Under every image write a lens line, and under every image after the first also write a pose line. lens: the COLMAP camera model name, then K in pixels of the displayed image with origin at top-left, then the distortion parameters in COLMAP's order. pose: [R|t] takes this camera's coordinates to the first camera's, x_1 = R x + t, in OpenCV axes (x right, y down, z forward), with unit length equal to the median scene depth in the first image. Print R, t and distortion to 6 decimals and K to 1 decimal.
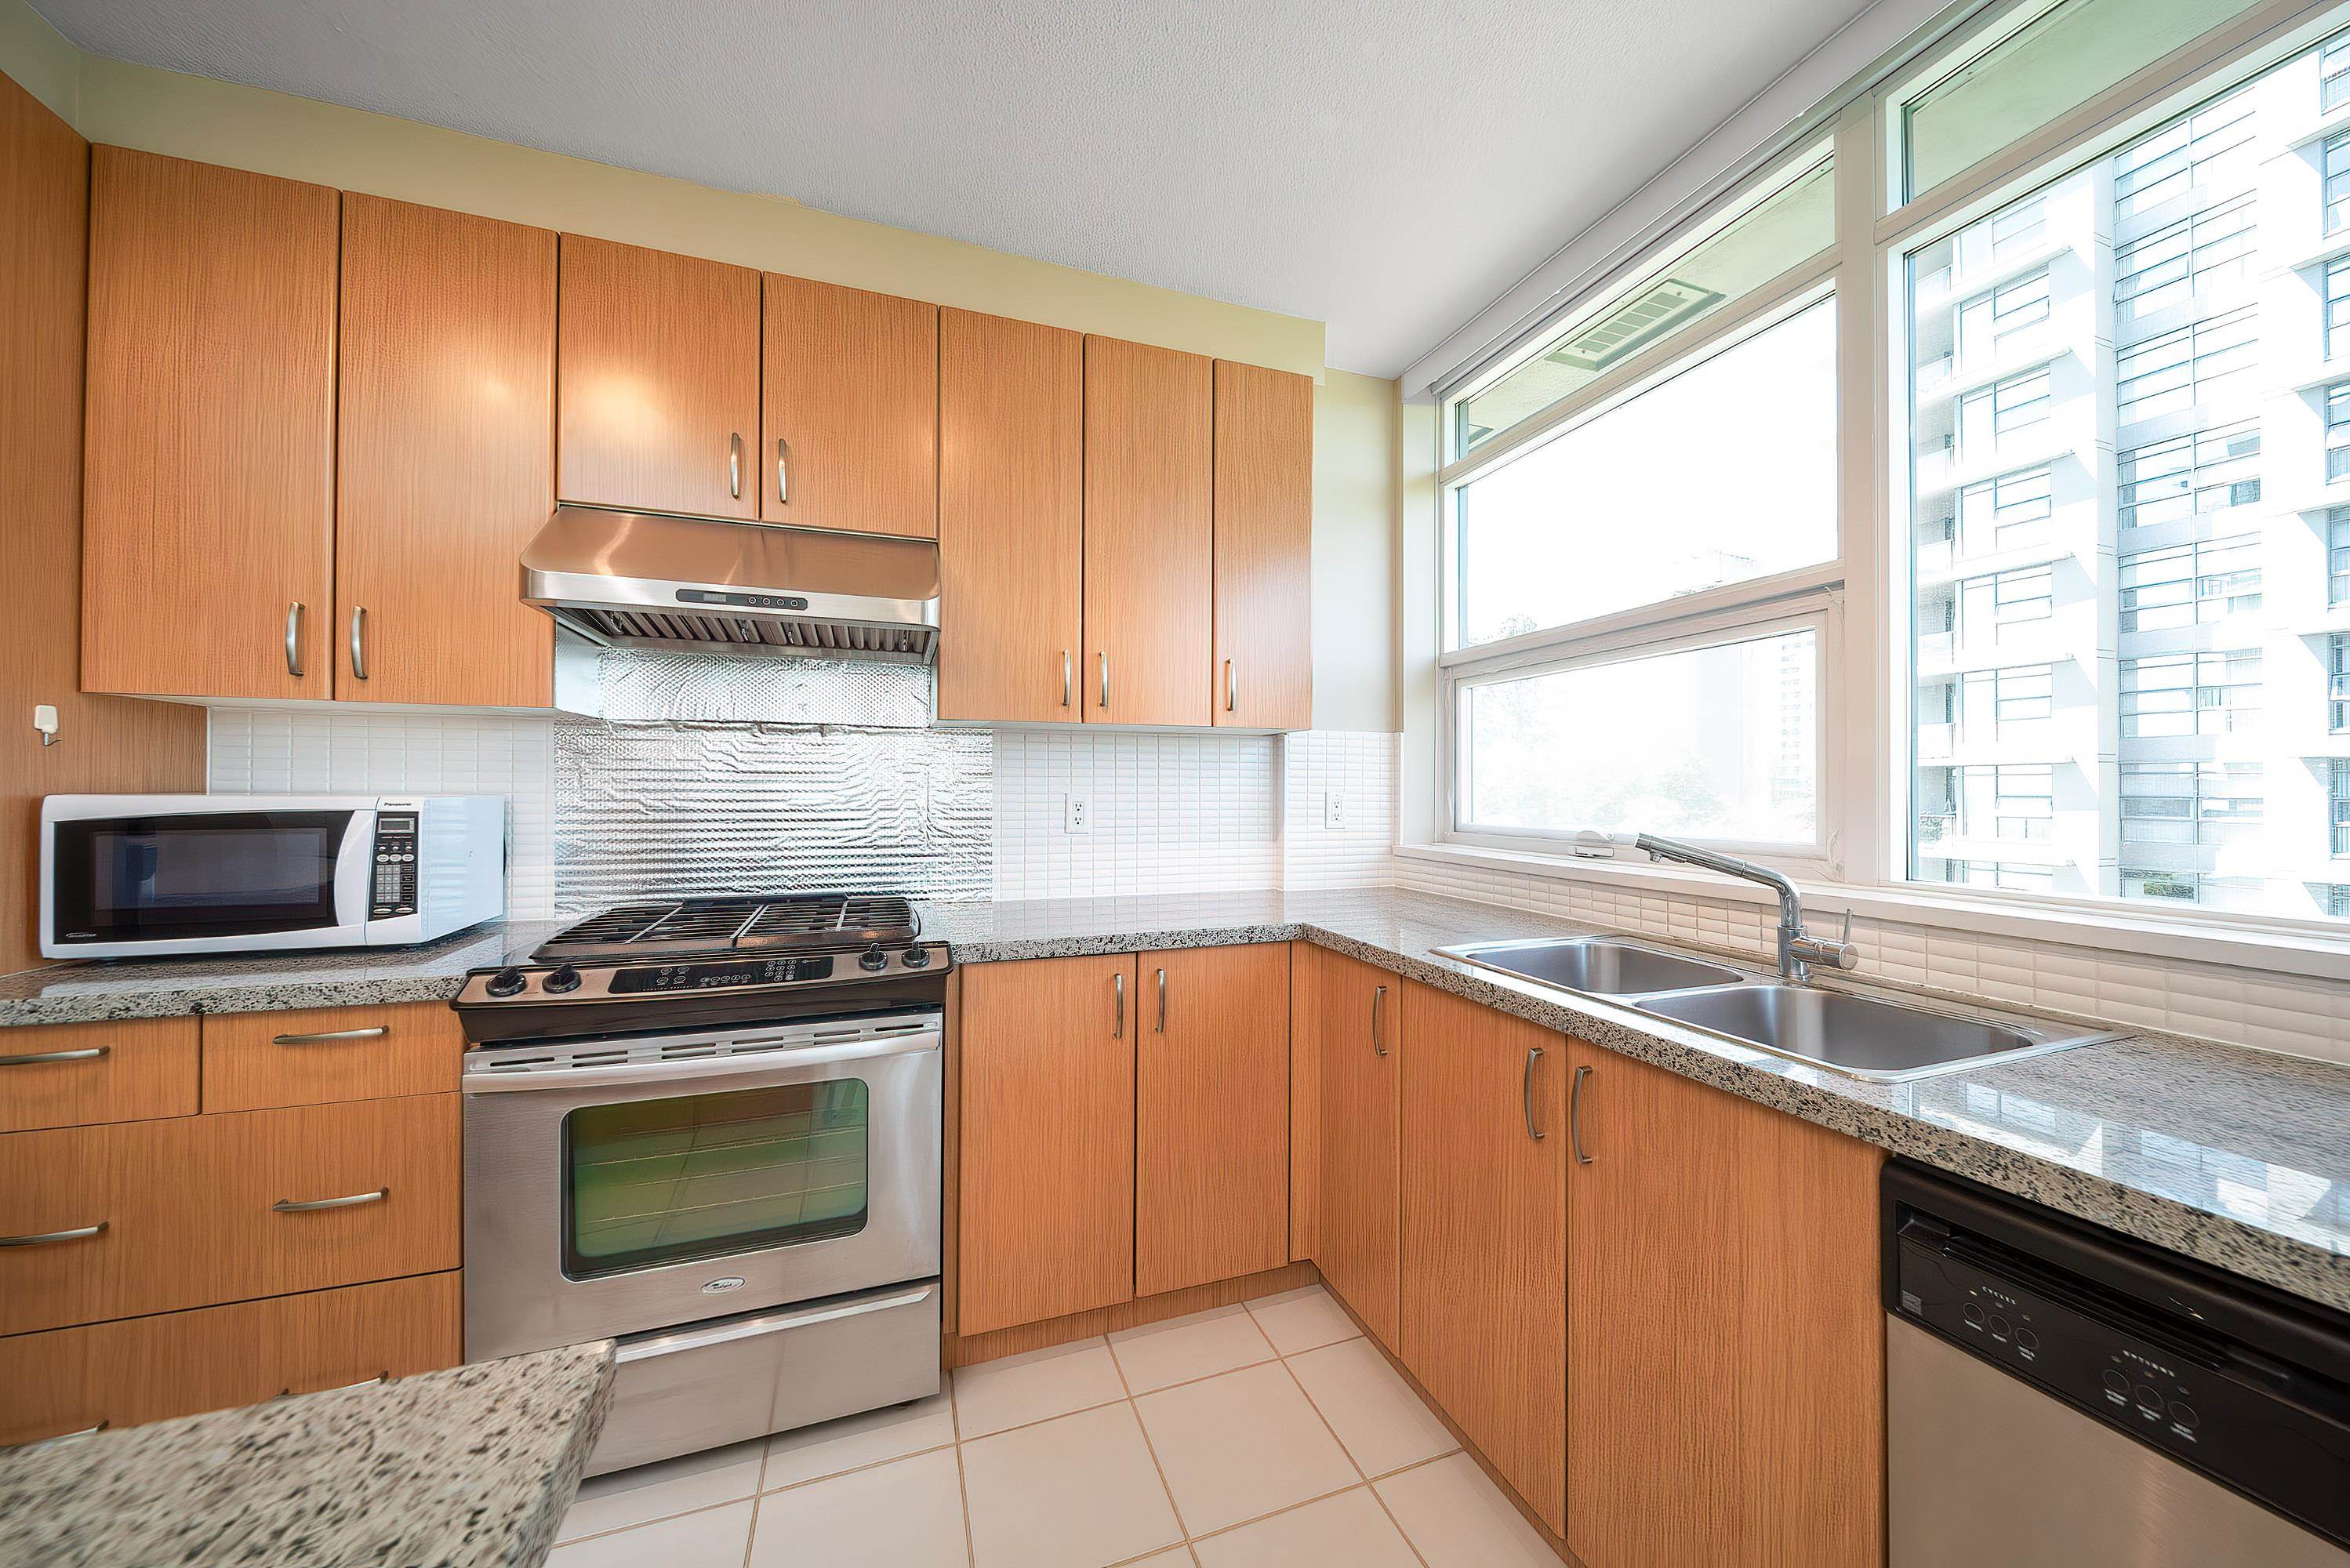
lens RADIAL K [[824.9, 0, 1181.4], [0, 824.9, 784.4], [0, 0, 1]] dist [0.000674, -0.002229]
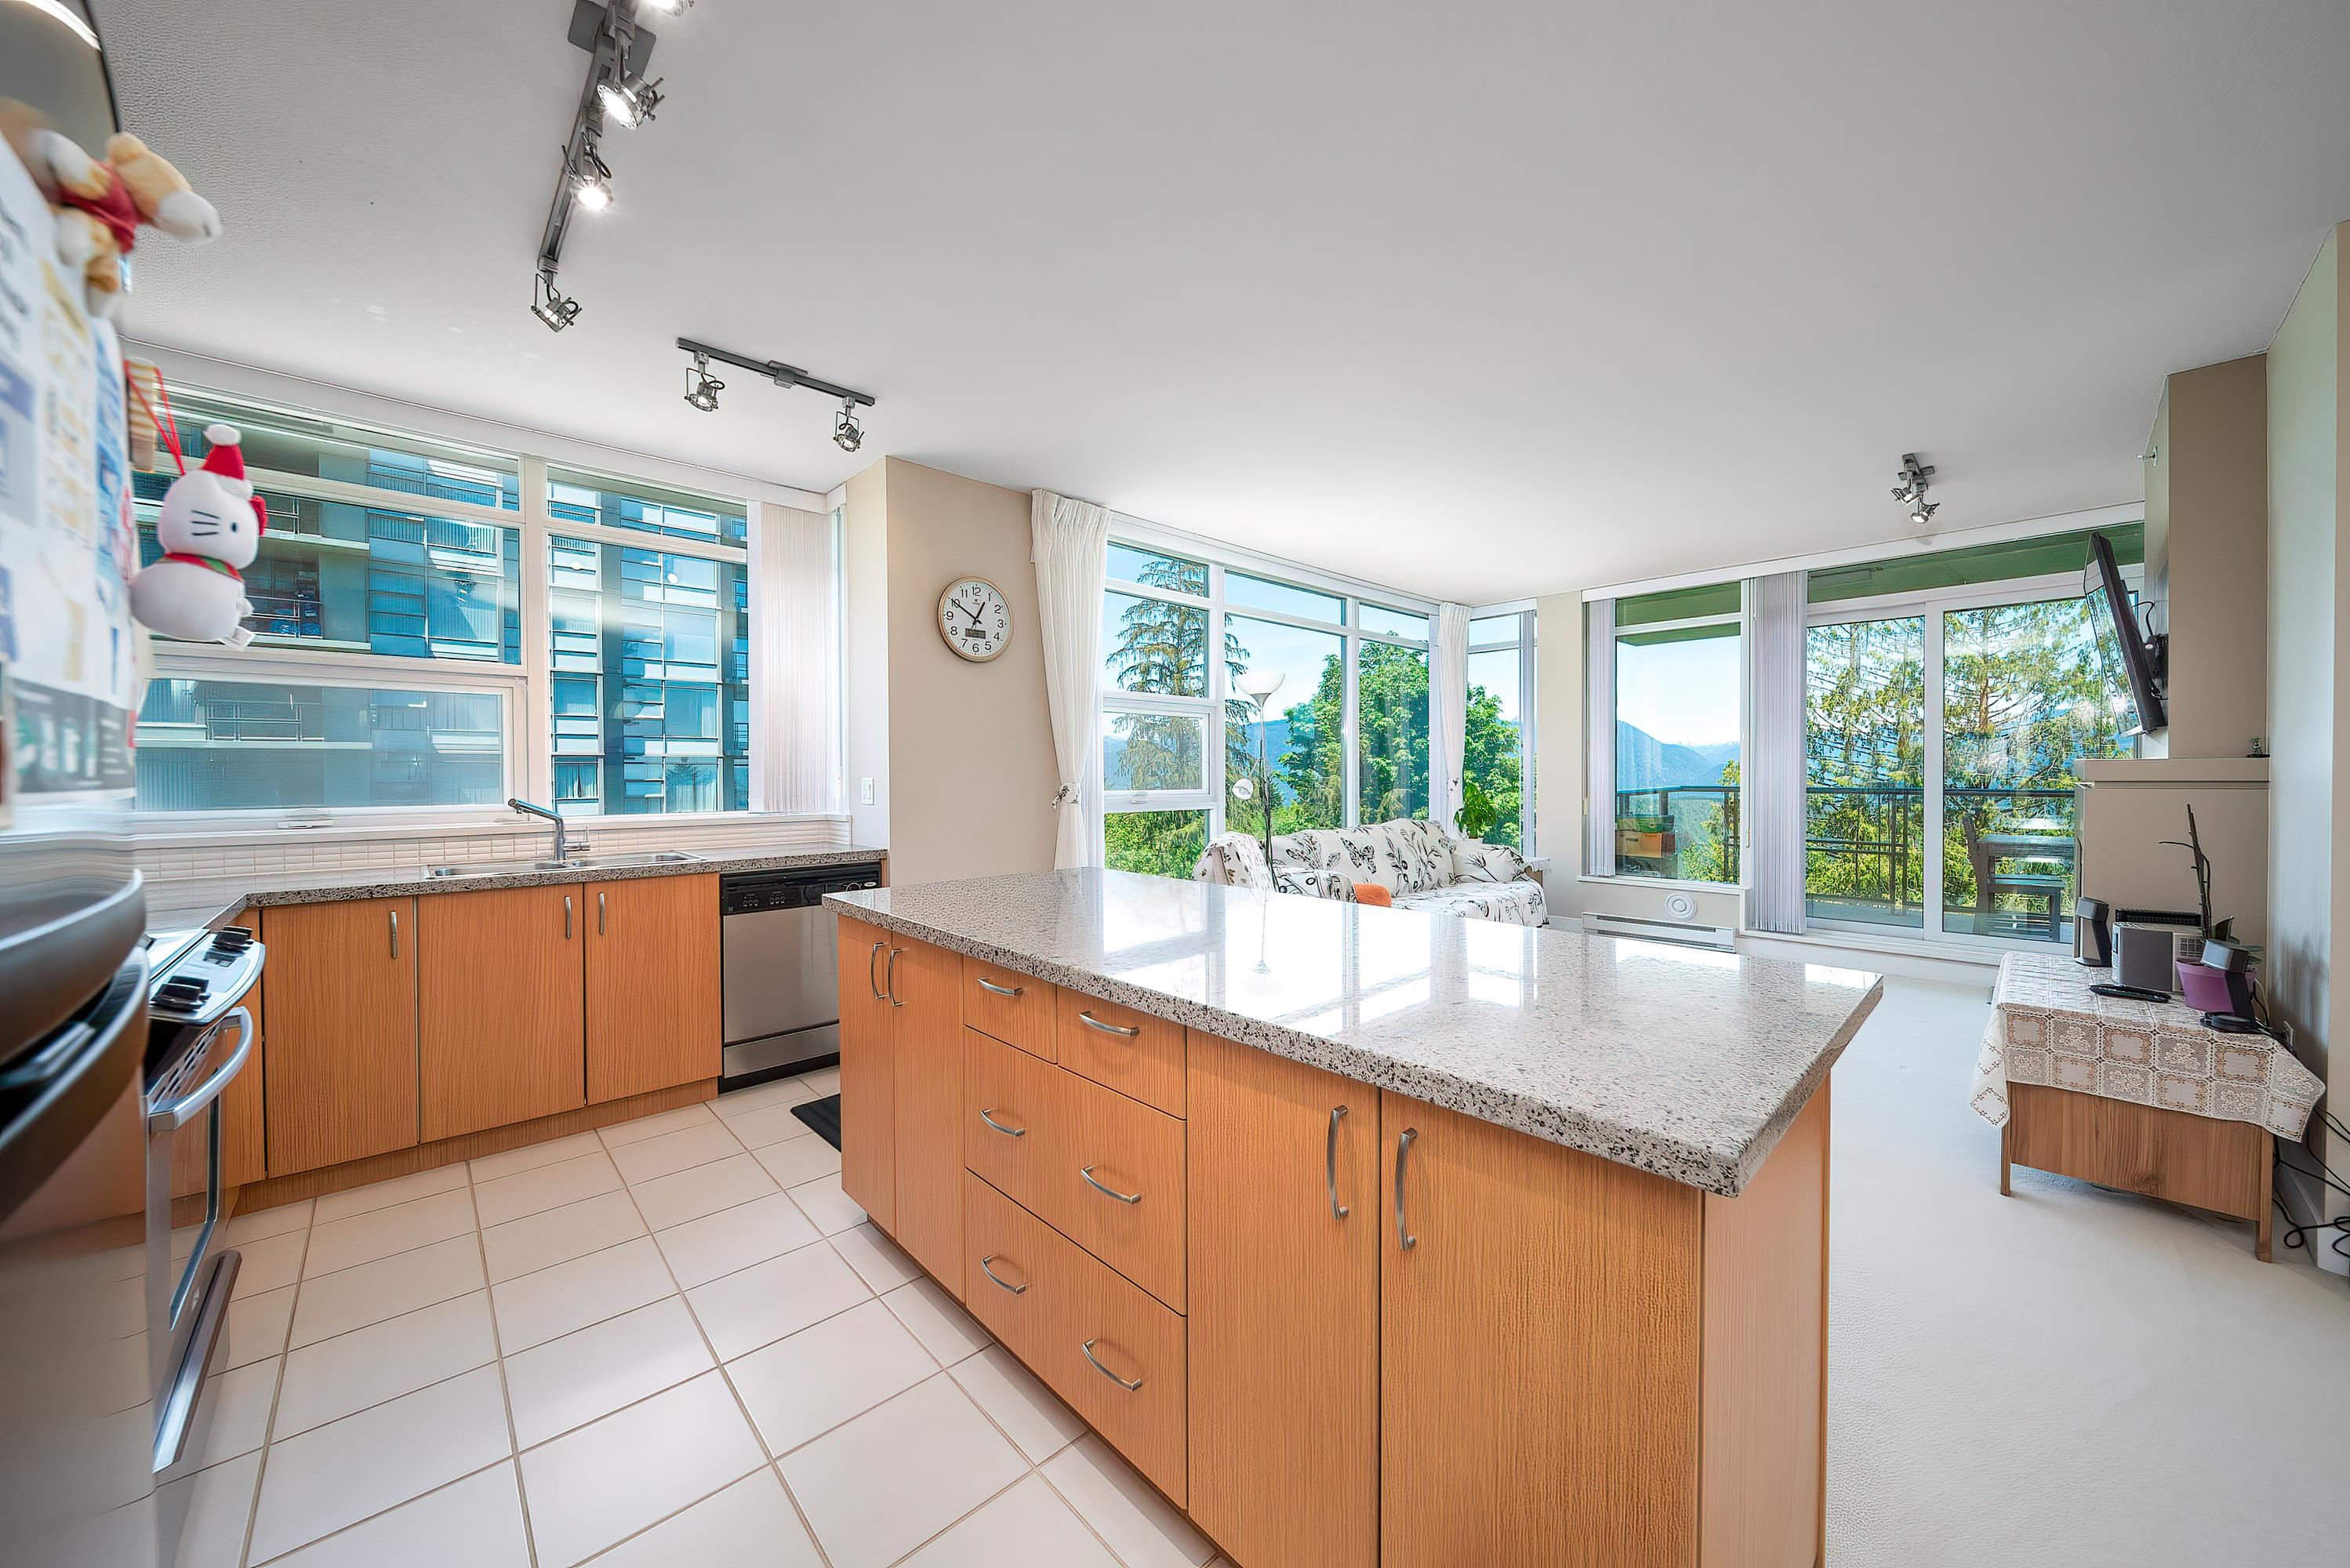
lens RADIAL K [[824.9, 0, 1185.3], [0, 824.9, 782.7], [0, 0, 1]] dist [0.000674, -0.002229]
pose [[-0.404888, -0.011372, 0.914295, -1.523860], [-0.001804, 0.999931, 0.011638, -0.005759], [-0.914364, 0.003063, -0.404881, 0.265050]]
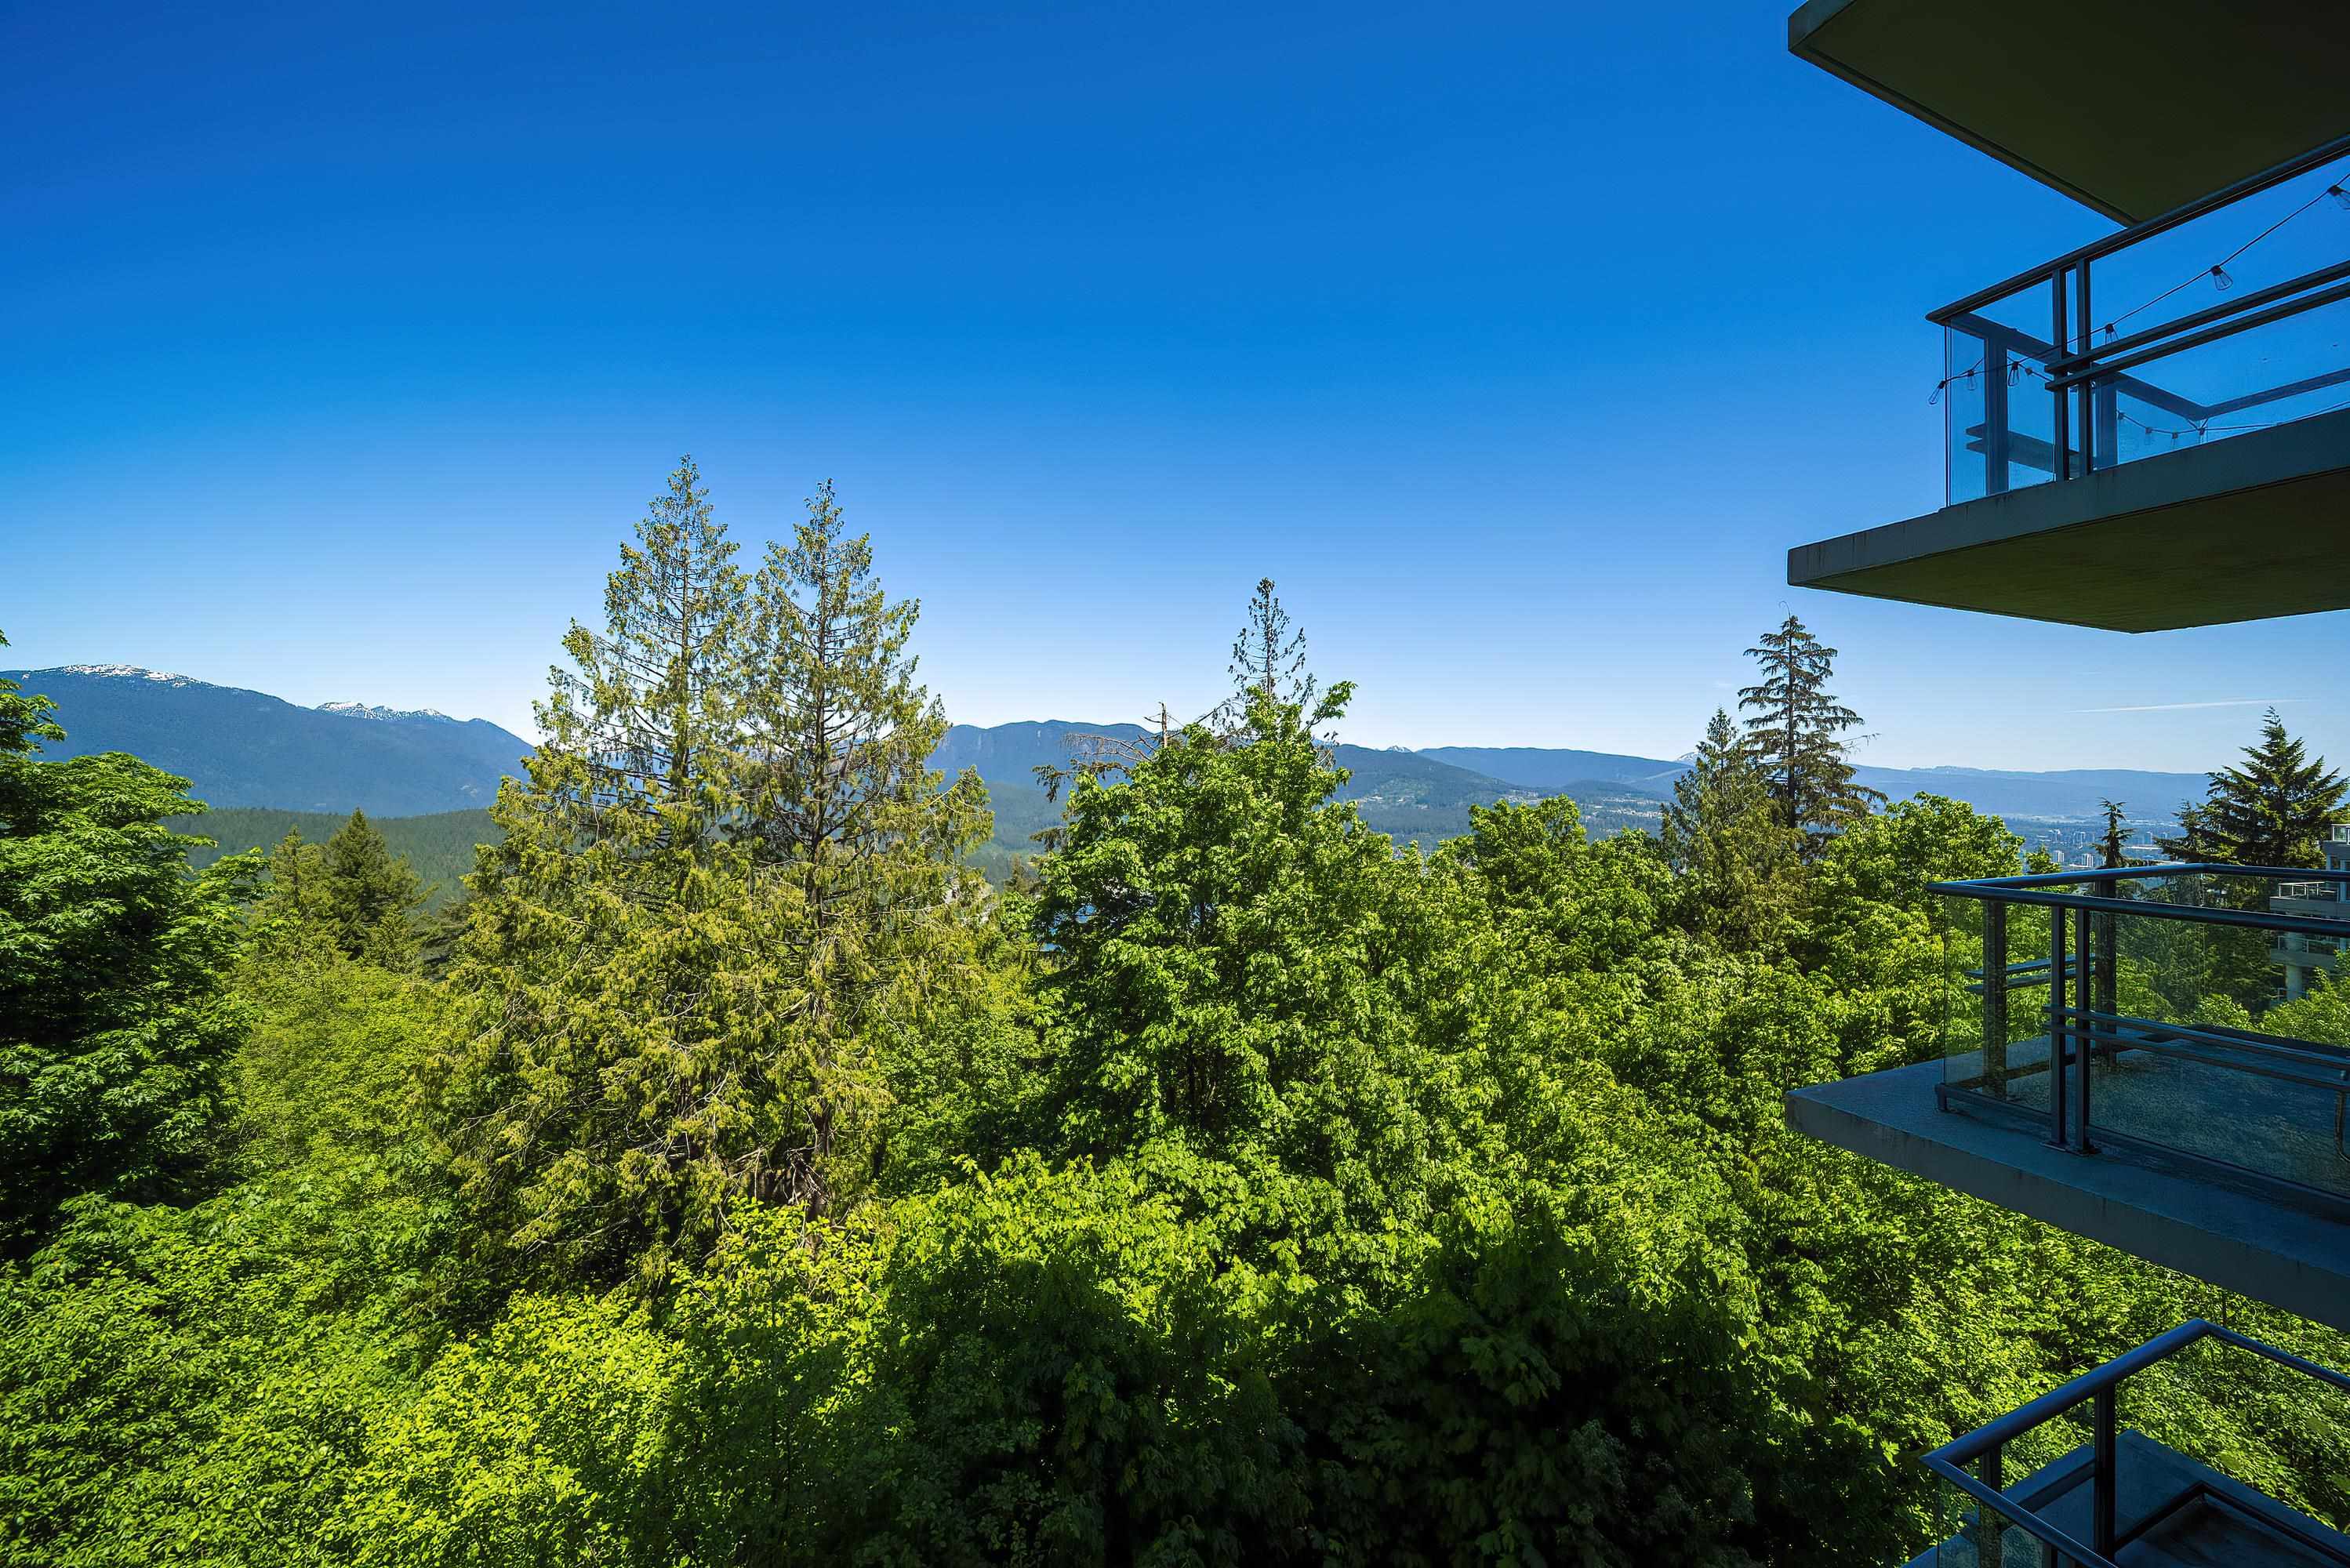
lens RADIAL K [[824.9, 0, 1177.1], [0, 824.9, 779.5], [0, 0, 1]] dist [0.000674, -0.002229]
pose [[-0.999365, -0.012280, -0.033434, 0.467676], [-0.011840, 0.999841, -0.013305, -0.165221], [0.033592, -0.012900, -0.999352, -4.380521]]
